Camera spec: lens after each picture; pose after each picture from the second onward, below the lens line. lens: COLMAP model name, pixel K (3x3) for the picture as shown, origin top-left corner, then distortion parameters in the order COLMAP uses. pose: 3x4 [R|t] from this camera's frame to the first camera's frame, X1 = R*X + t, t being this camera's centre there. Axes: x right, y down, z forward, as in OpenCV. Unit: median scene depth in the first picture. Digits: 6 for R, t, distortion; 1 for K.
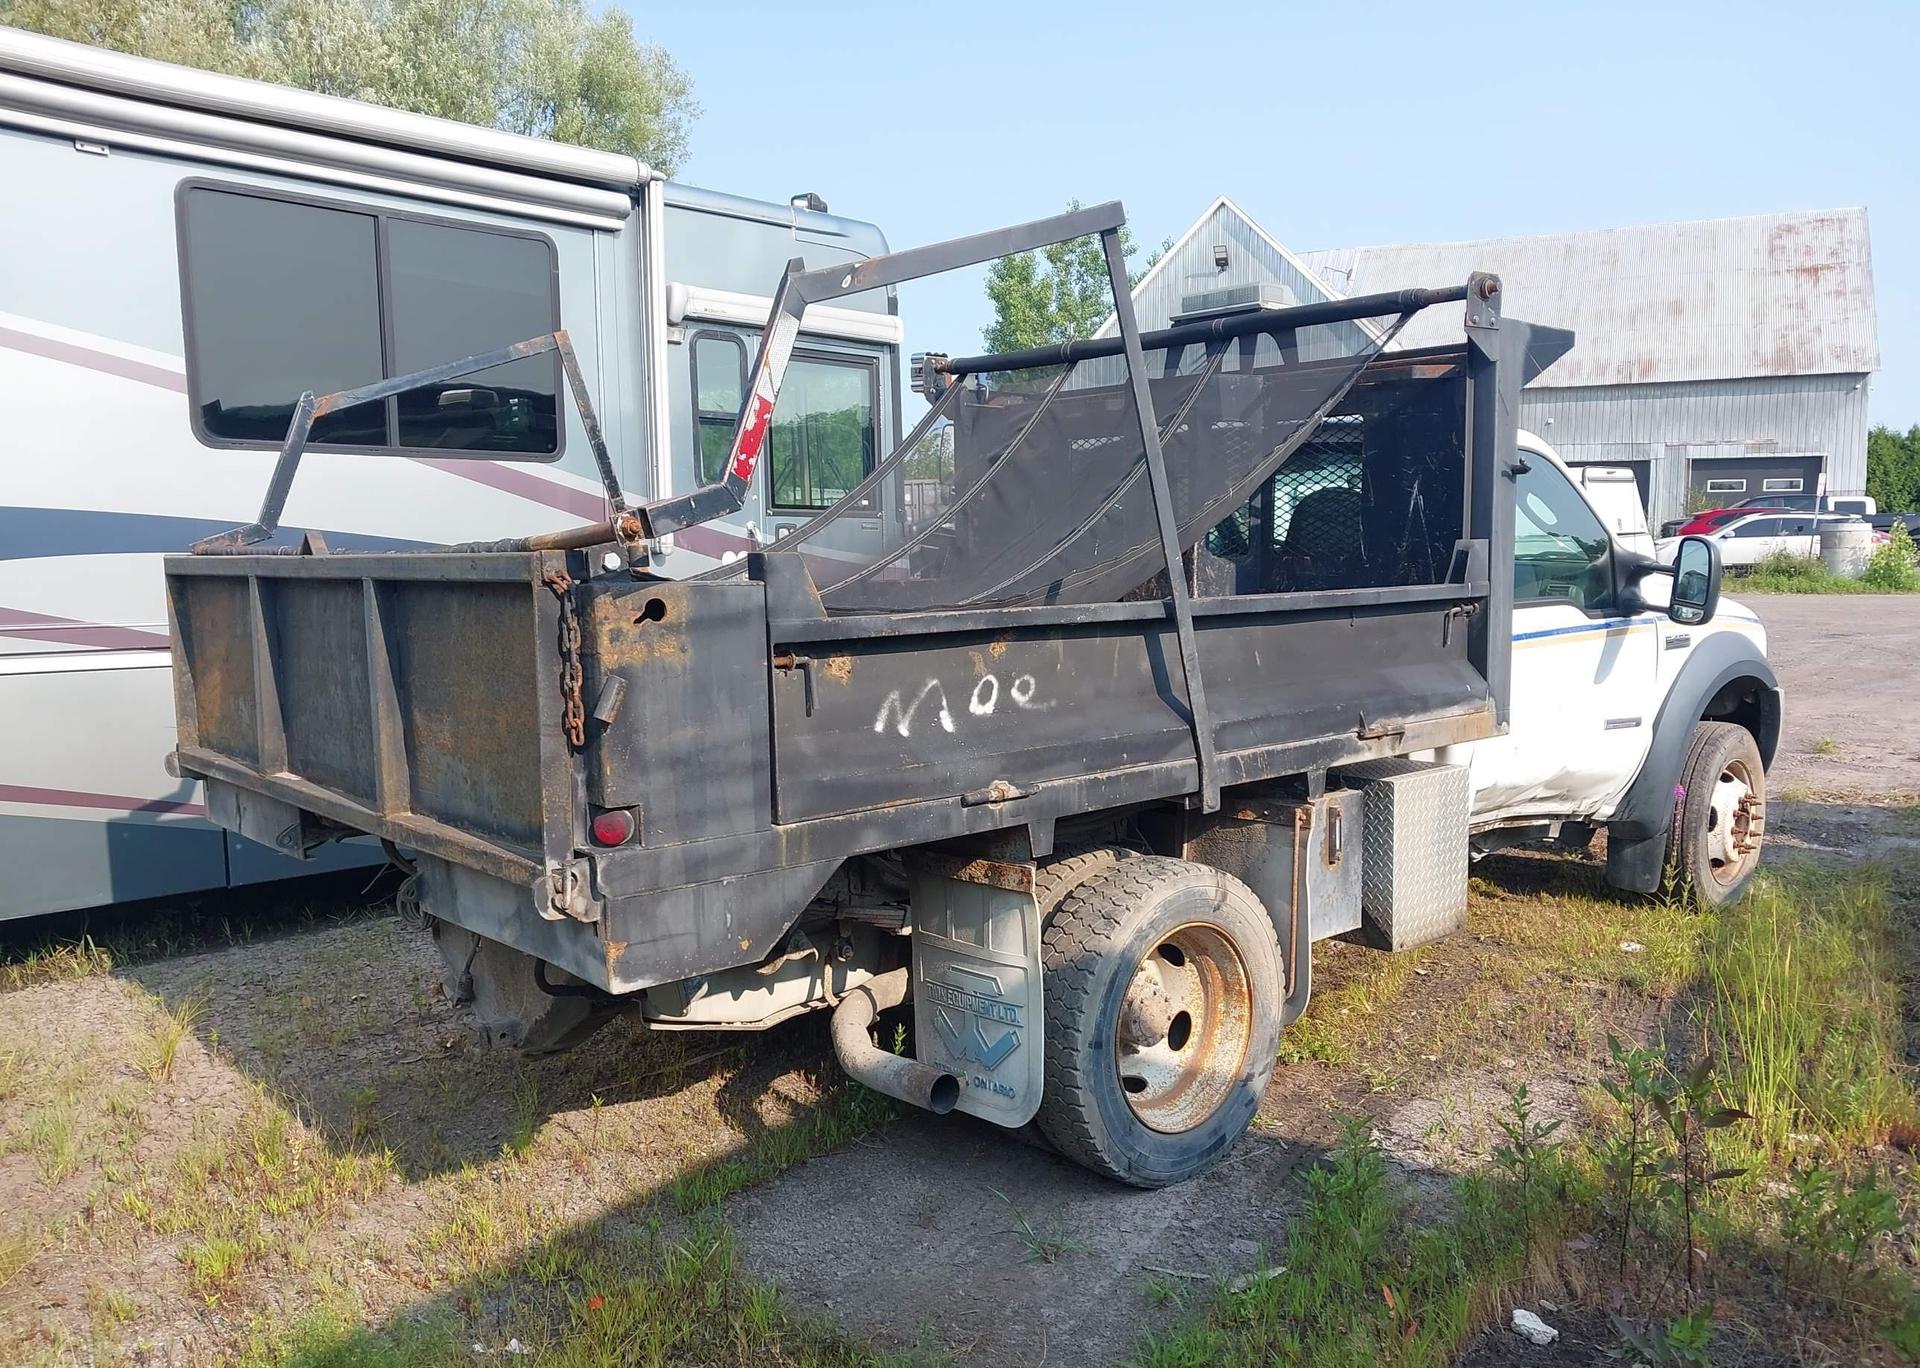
lens RADIAL K [[1492.1, 0, 985.3], [0, 1492.1, 723.2], [0, 0, 1]] dist [0.056860, -0.074378]
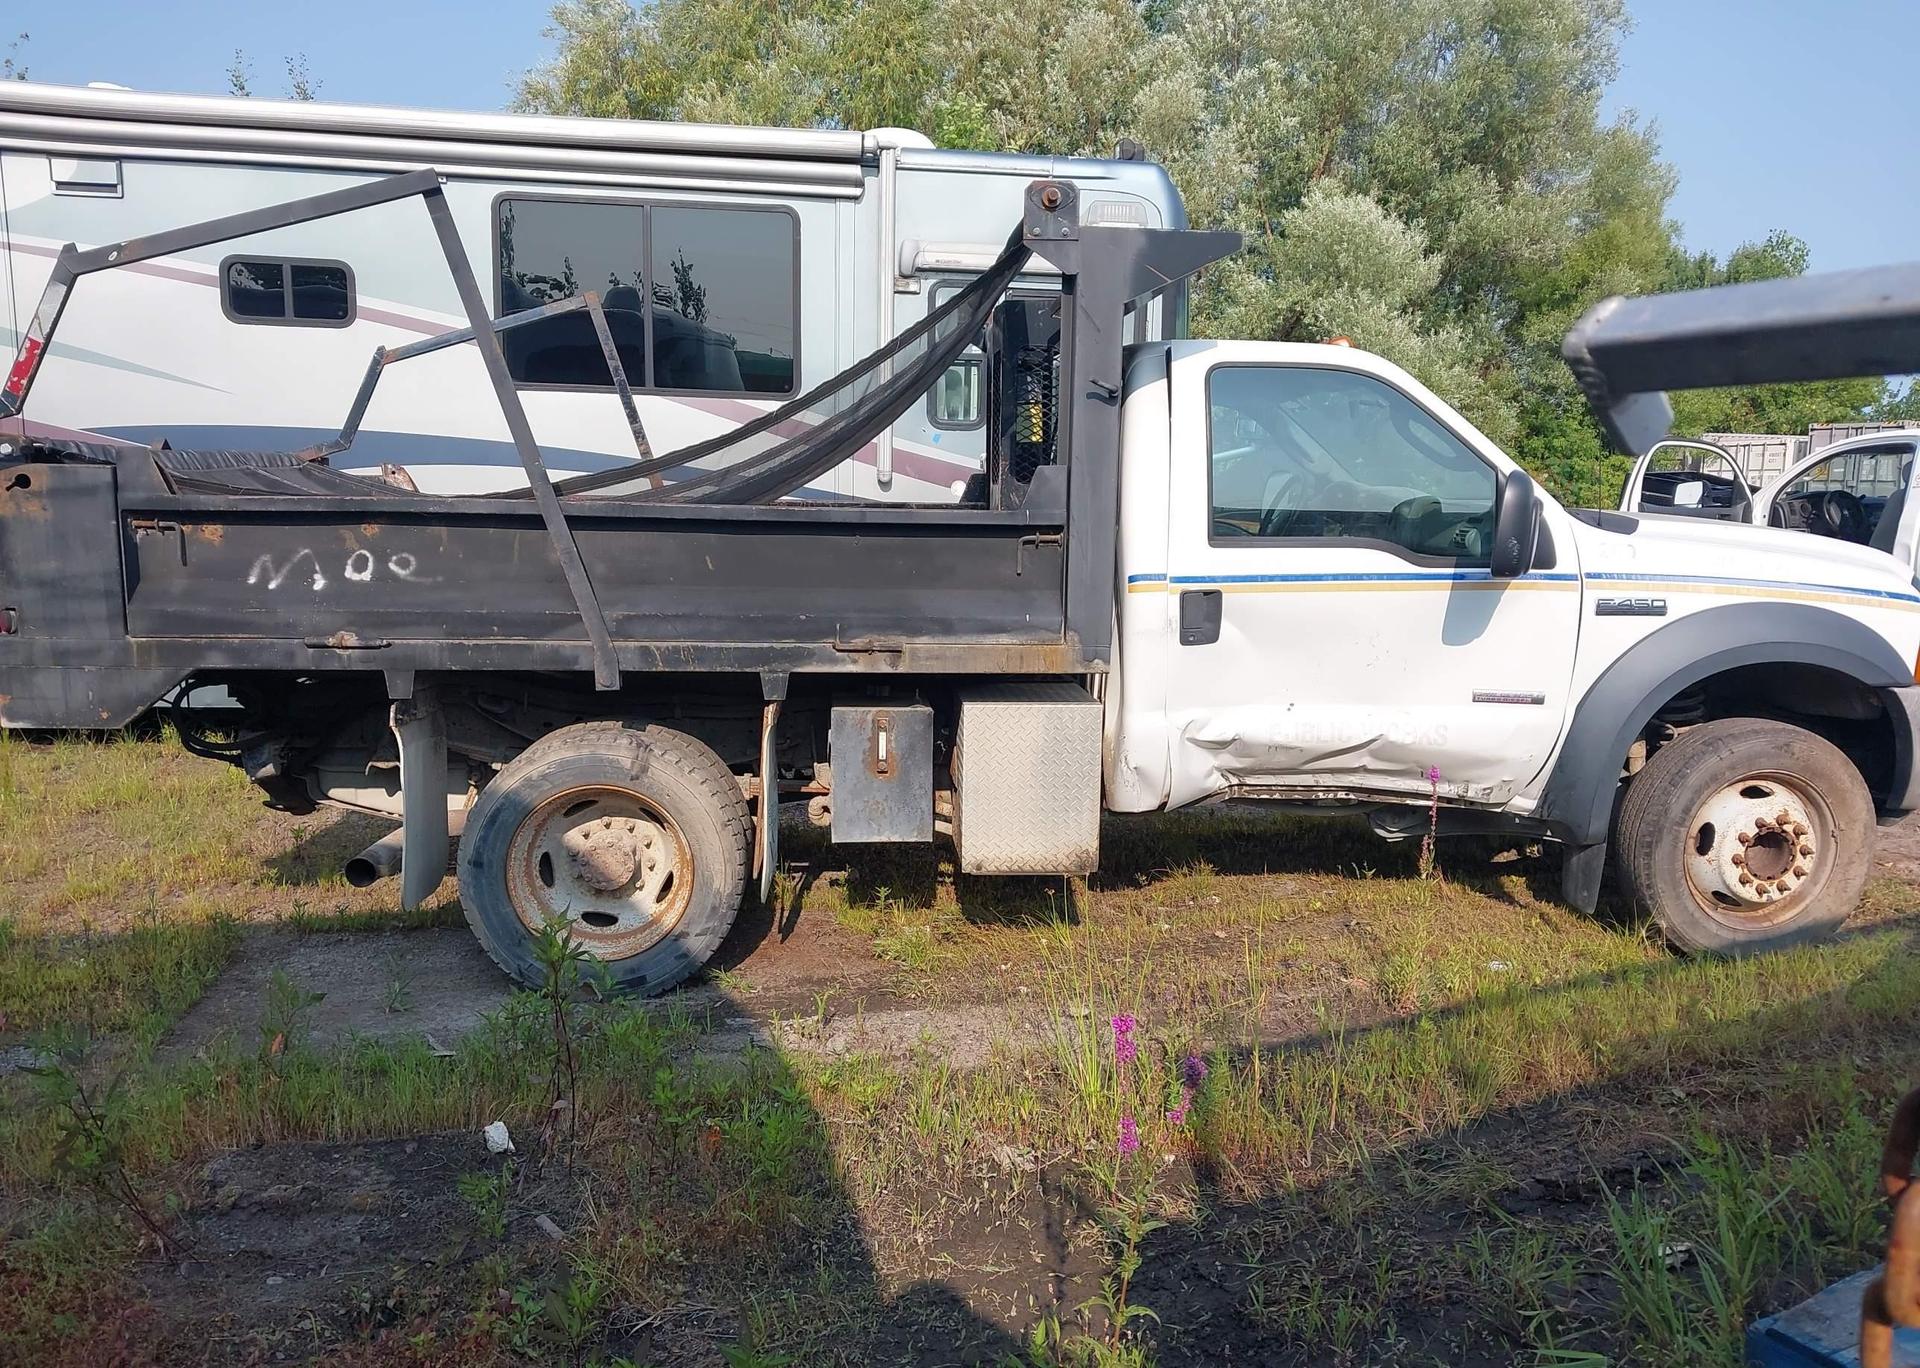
lens RADIAL K [[1463.7, 0, 984.9], [0, 1463.7, 736.7], [0, 0, 1]] dist [0.080279, -0.132946]
pose [[0.800025, 0.123707, -0.587075, 1.046726], [-0.097603, 0.992312, 0.076090, -0.019456], [0.591975, -0.003573, 0.805948, 0.258080]]
